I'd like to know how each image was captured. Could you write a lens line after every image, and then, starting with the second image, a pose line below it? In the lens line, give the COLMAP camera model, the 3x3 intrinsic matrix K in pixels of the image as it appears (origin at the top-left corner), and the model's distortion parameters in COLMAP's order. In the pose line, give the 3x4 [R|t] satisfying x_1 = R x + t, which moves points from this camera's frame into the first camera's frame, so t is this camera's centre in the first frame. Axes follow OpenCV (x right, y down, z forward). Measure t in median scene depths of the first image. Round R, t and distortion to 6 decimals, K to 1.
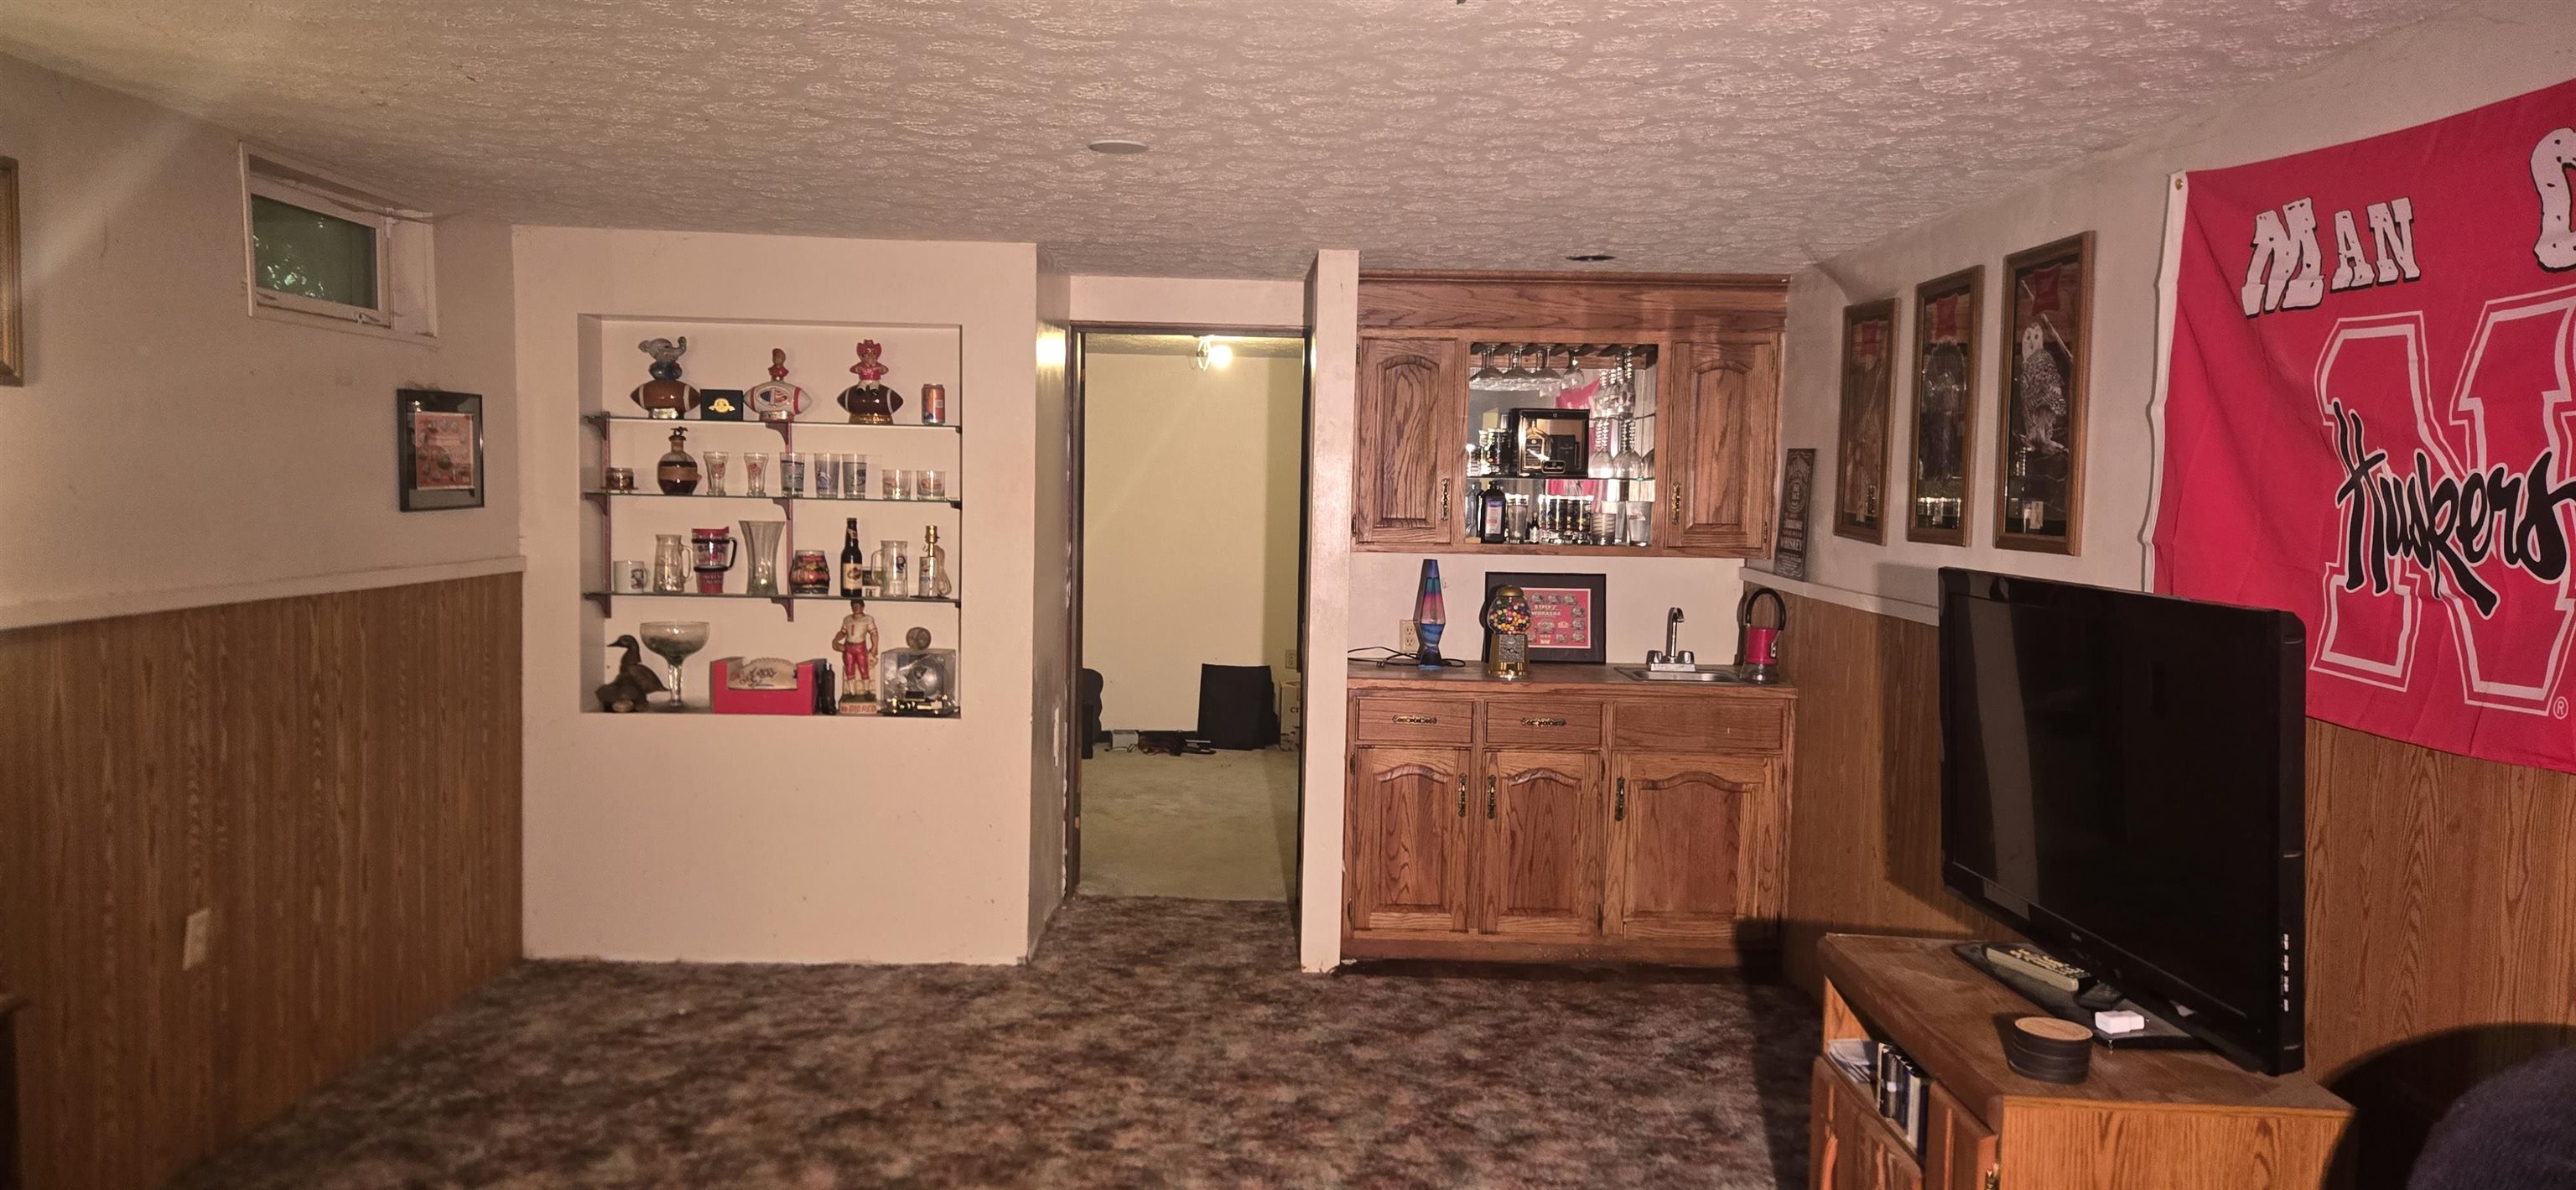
lens RADIAL K [[1672.7, 0, 1300.0], [0, 1672.7, 597.1], [0, 0, 1]] dist [0.073062, -0.001268]
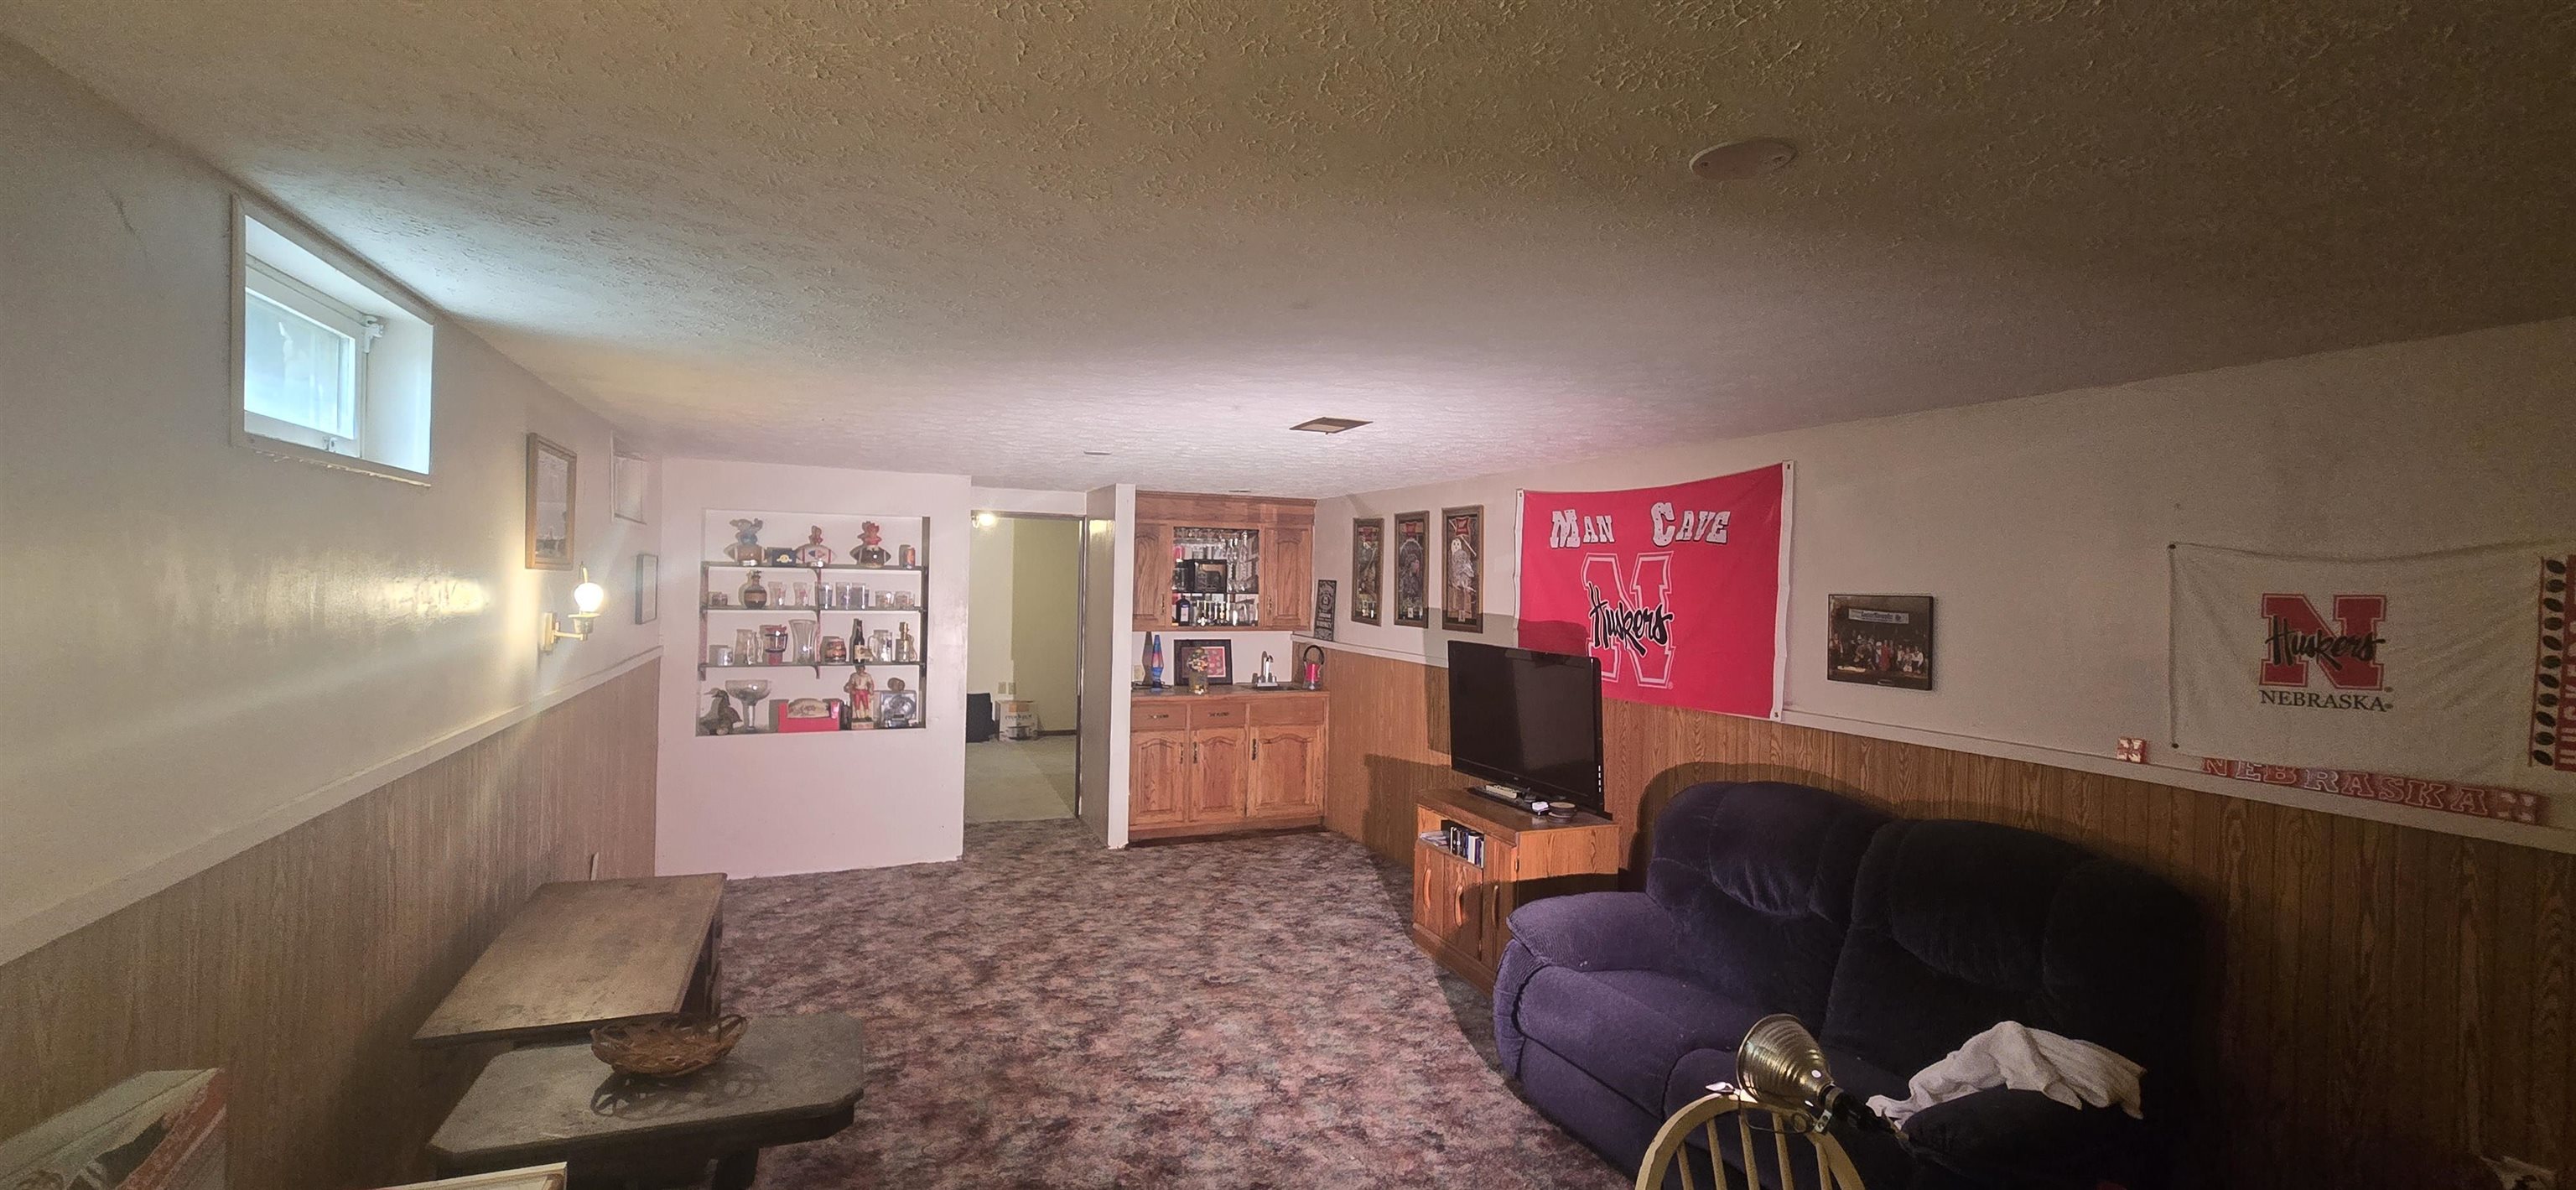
lens RADIAL K [[1051.4, 0, 1274.4], [0, 1051.4, 578.0], [0, 0, 1]] dist [-0.001673, 0.000436]
pose [[0.920906, -0.000963, 0.389784, -0.307107], [0.024294, 0.998195, -0.054929, -0.019654], [-0.389028, 0.060054, 0.919266, -0.223514]]
